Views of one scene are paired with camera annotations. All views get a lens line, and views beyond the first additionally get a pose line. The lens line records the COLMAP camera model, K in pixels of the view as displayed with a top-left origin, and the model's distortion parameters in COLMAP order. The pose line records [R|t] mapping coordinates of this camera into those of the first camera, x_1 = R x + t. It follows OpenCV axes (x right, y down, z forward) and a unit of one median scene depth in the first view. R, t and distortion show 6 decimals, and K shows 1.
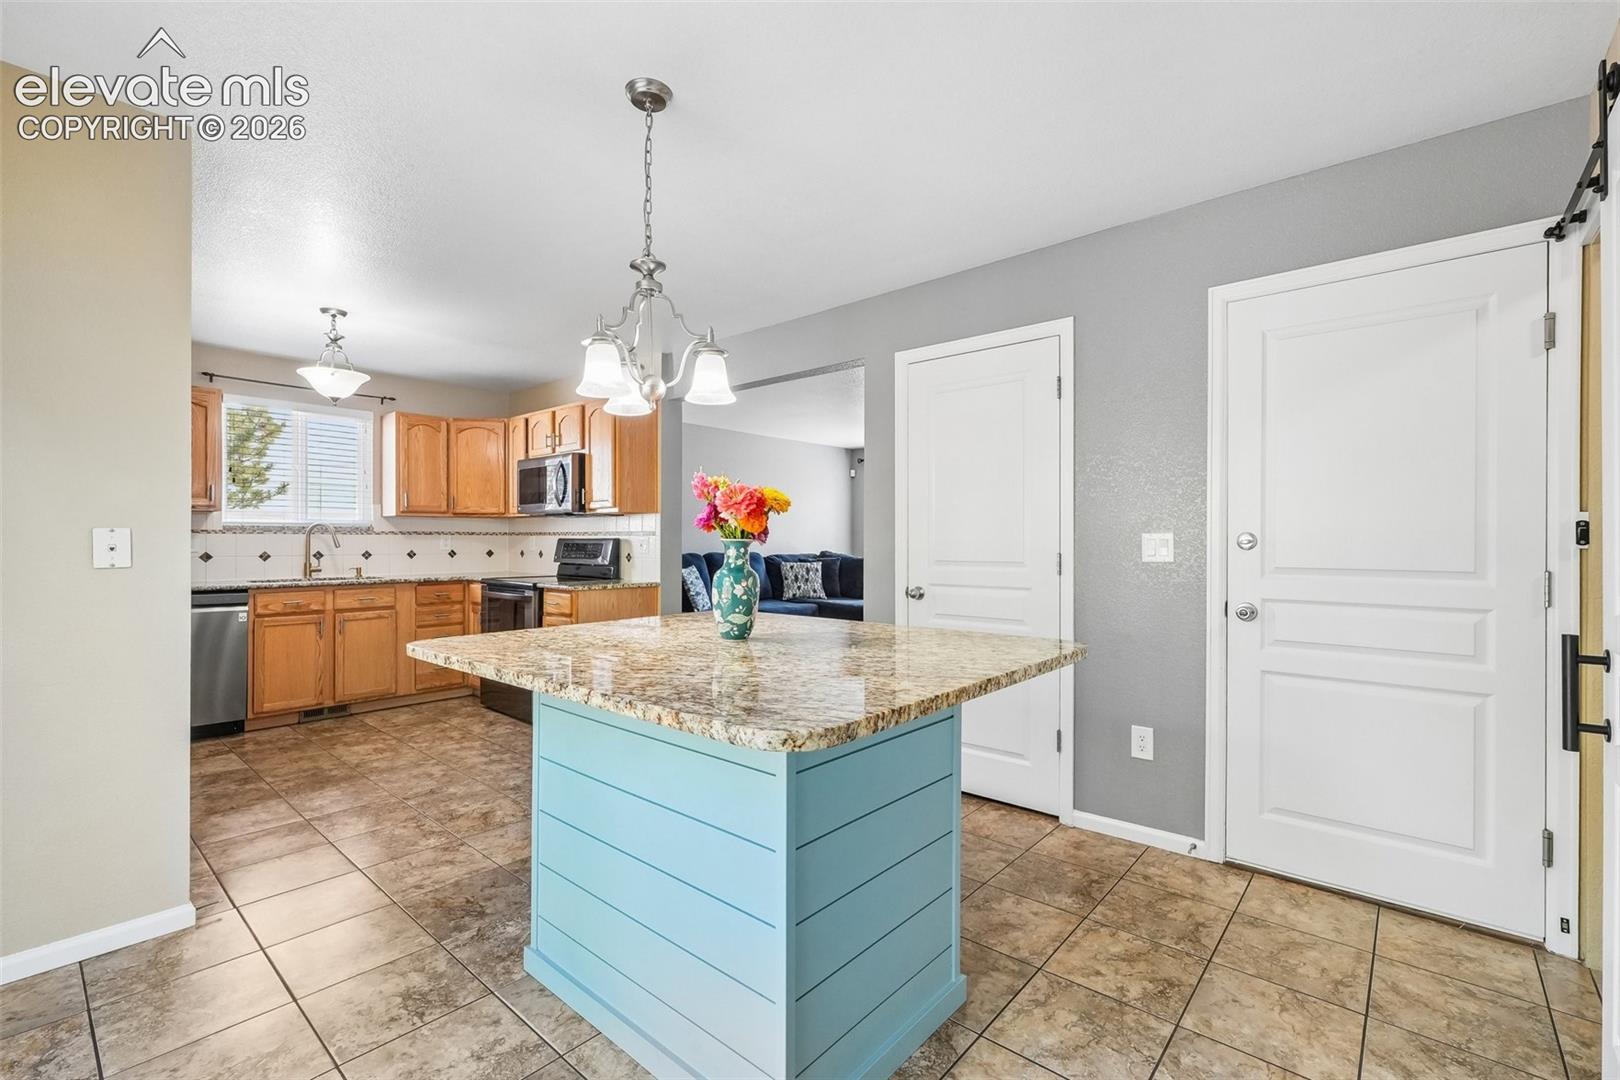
lens RADIAL K [[710.4, 0, 817.8], [0, 710.4, 540.5], [0, 0, 1]] dist [-0.001111, 0.000715]
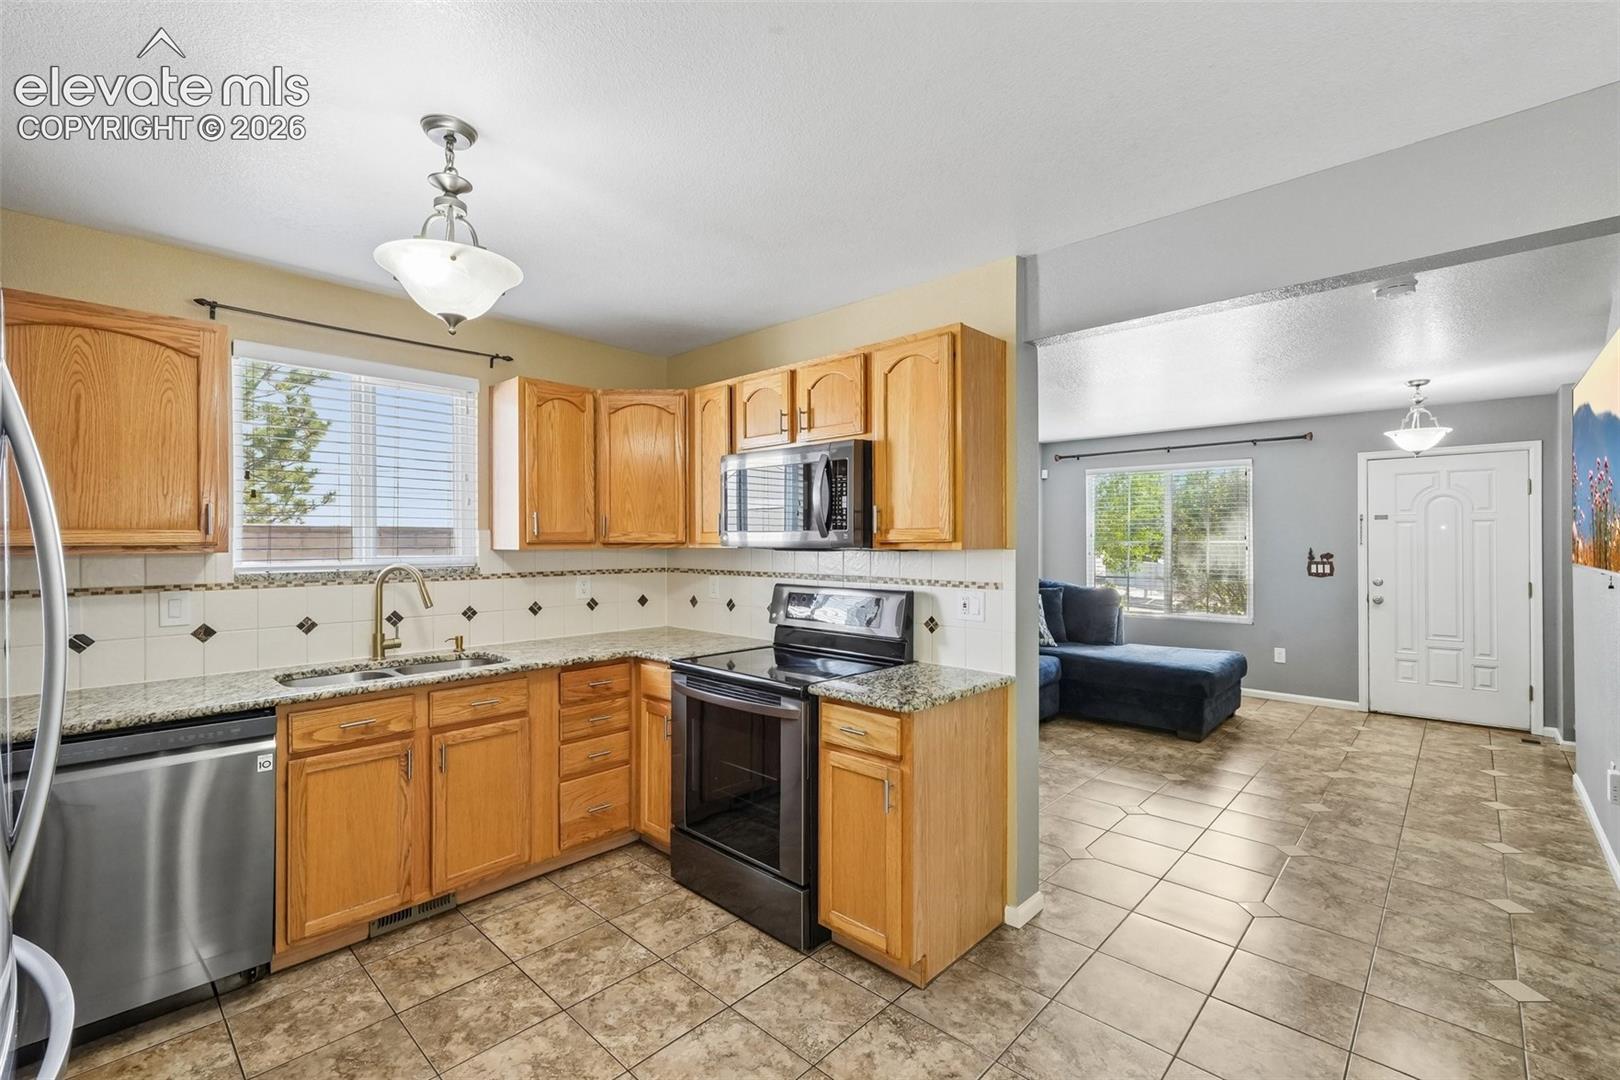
lens RADIAL K [[704.4, 0, 817.7], [0, 704.4, 541.3], [0, 0, 1]] dist [-0.005419, 0.003133]
pose [[0.999359, -0.004350, -0.035530, -0.352996], [0.004315, 0.999990, -0.001061, -0.044539], [0.035535, 0.000907, 0.999368, 0.455860]]
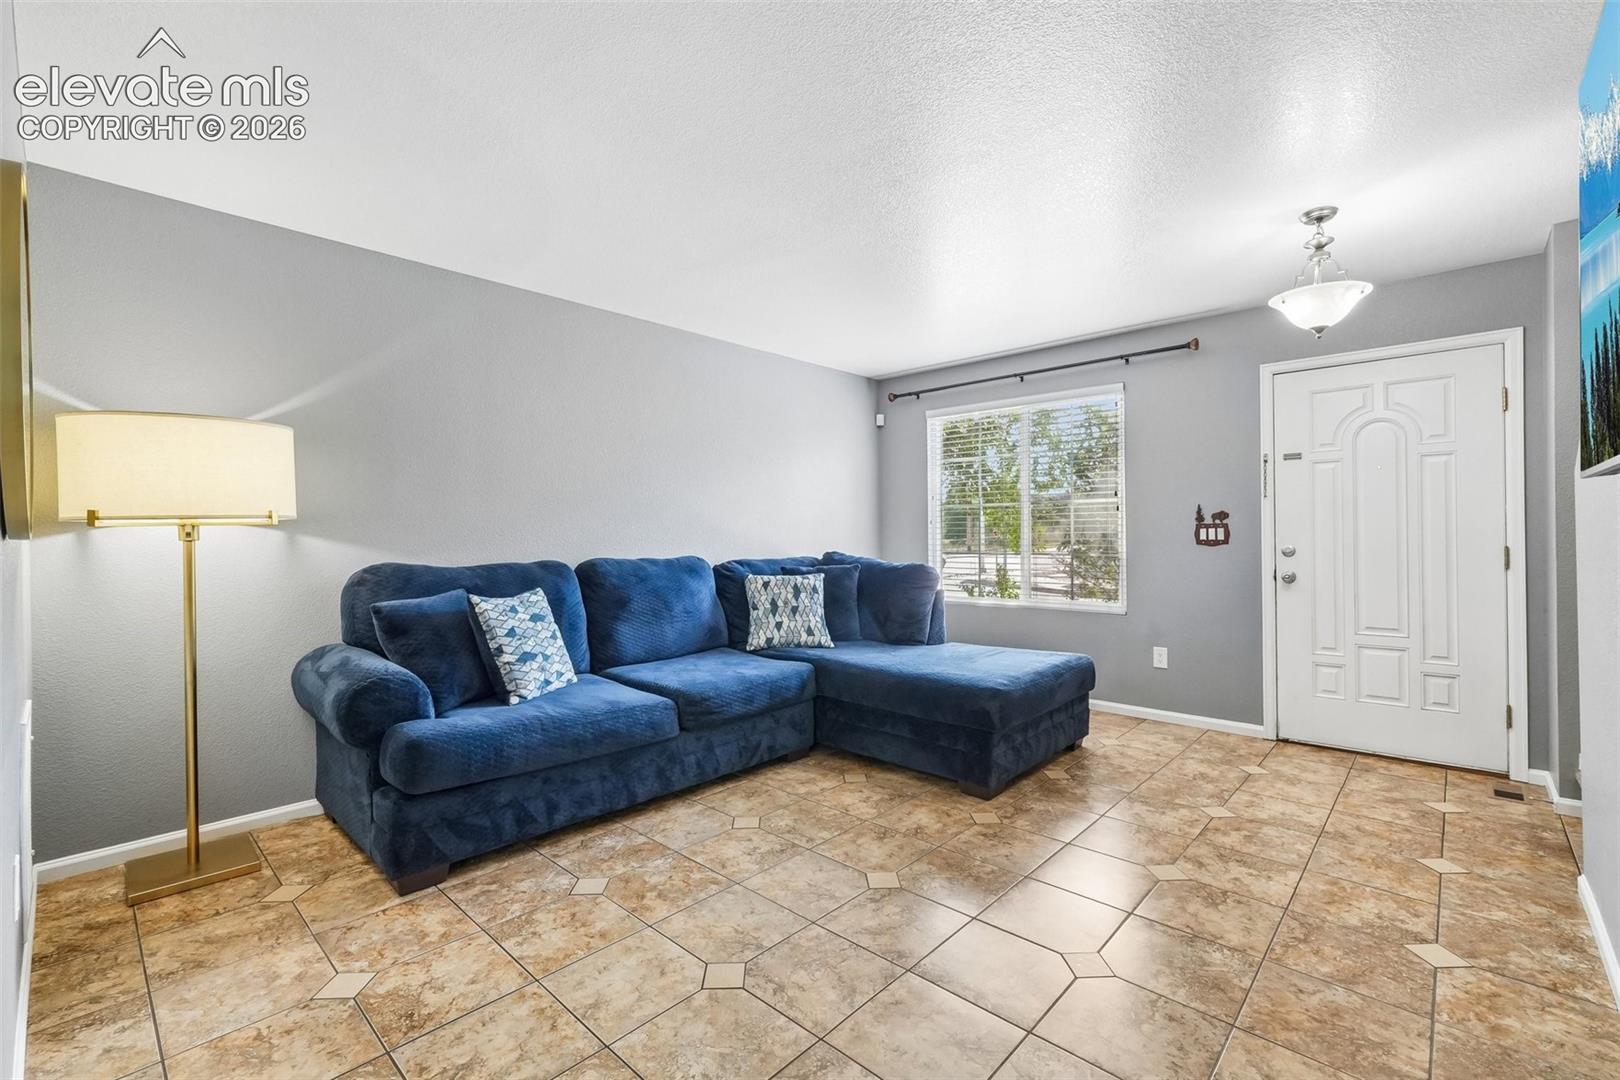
lens RADIAL K [[699.5, 0, 816.1], [0, 699.5, 536.7], [0, 0, 1]] dist [-0.008454, 0.003716]
pose [[0.999331, -0.010310, -0.035101, 0.031615], [0.010307, 0.999947, -0.000249, 0.005013], [0.035102, -0.000112, 0.999384, 0.849005]]
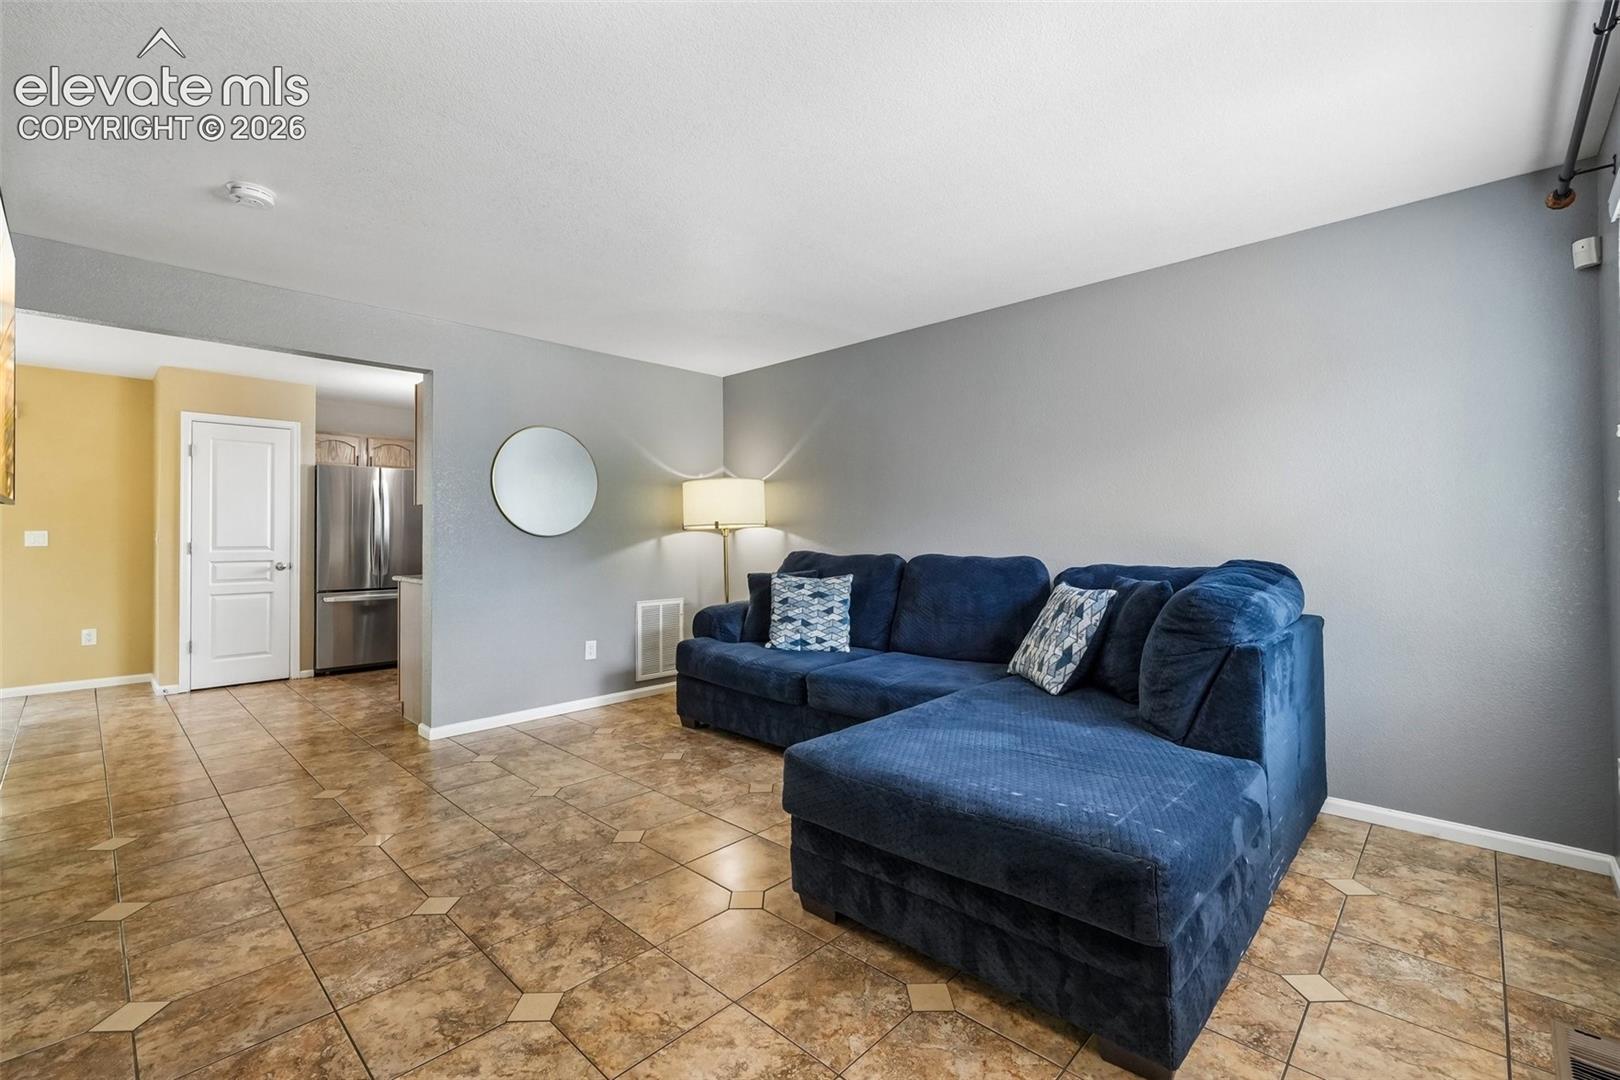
lens RADIAL K [[698.2, 0, 801.6], [0, 698.2, 527.2], [0, 0, 1]] dist [0.000770, 0.000814]
pose [[-0.057914, -0.017215, -0.998173, 0.628186], [0.002364, 0.999846, -0.017381, 0.008057], [0.998319, -0.003366, -0.057865, 1.526478]]
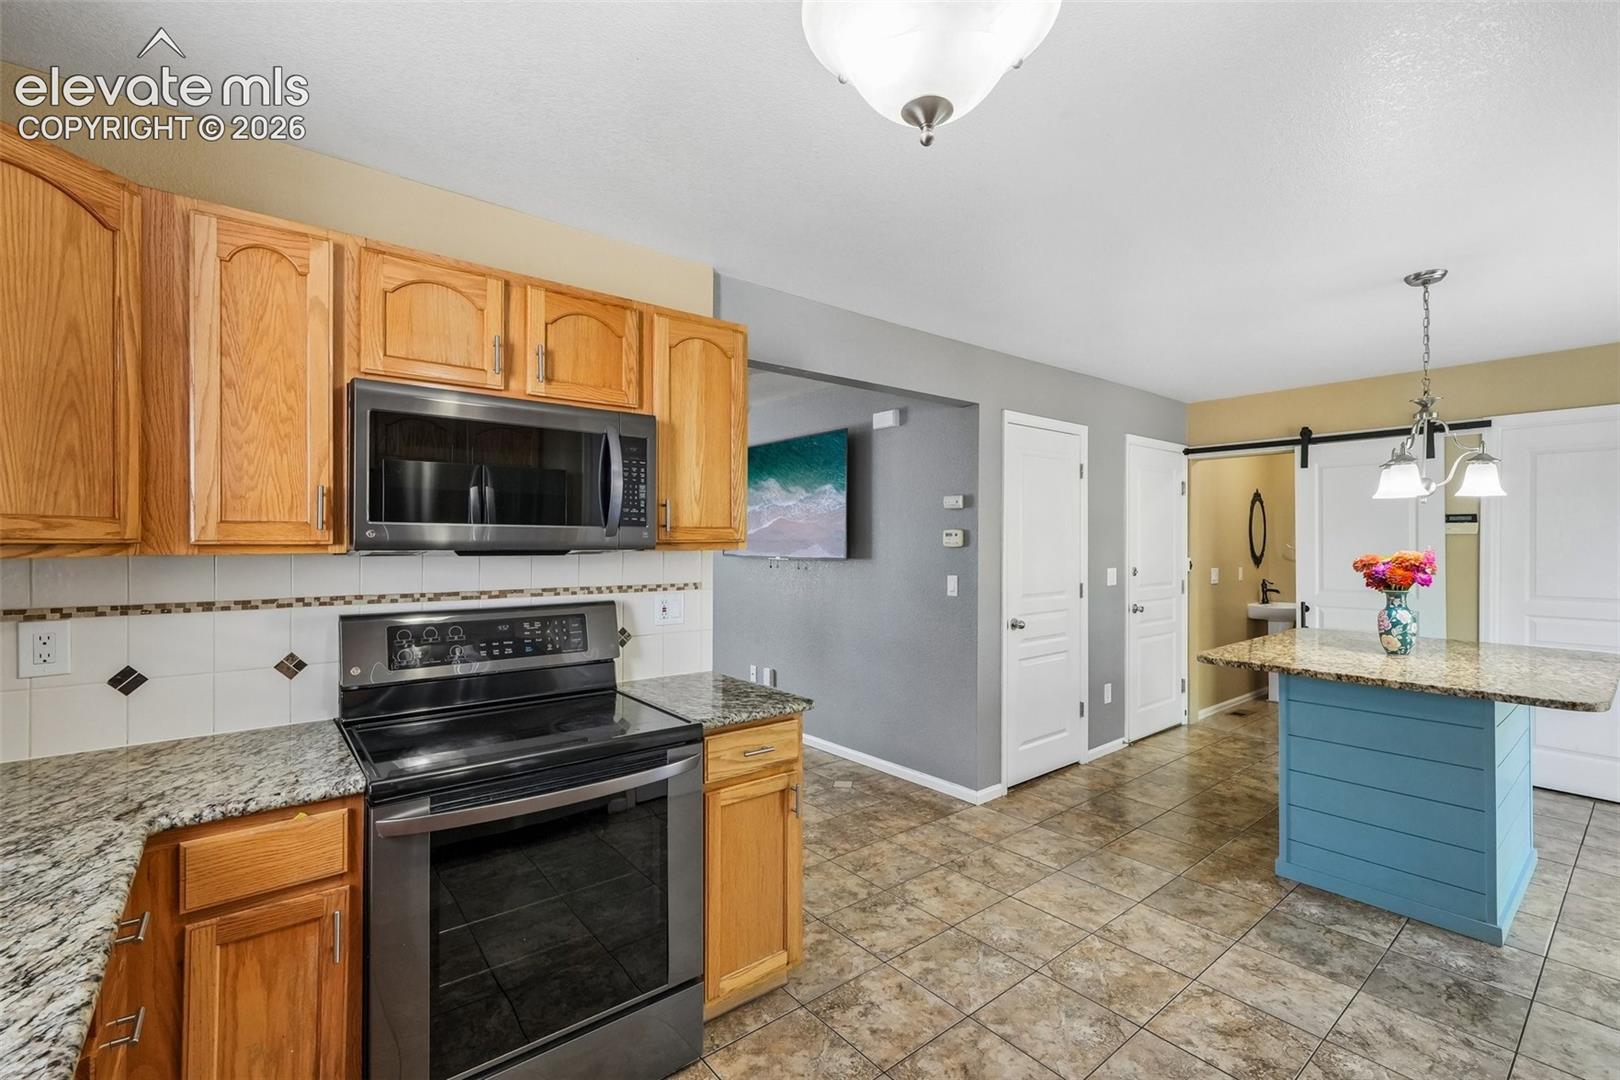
lens RADIAL K [[704.4, 0, 817.7], [0, 704.4, 541.3], [0, 0, 1]] dist [-0.005419, 0.003133]
pose [[0.168242, -0.003271, 0.985740, -0.761447], [-0.000577, 0.999994, 0.003417, -0.046619], [-0.985746, -0.001143, 0.168239, 0.822700]]
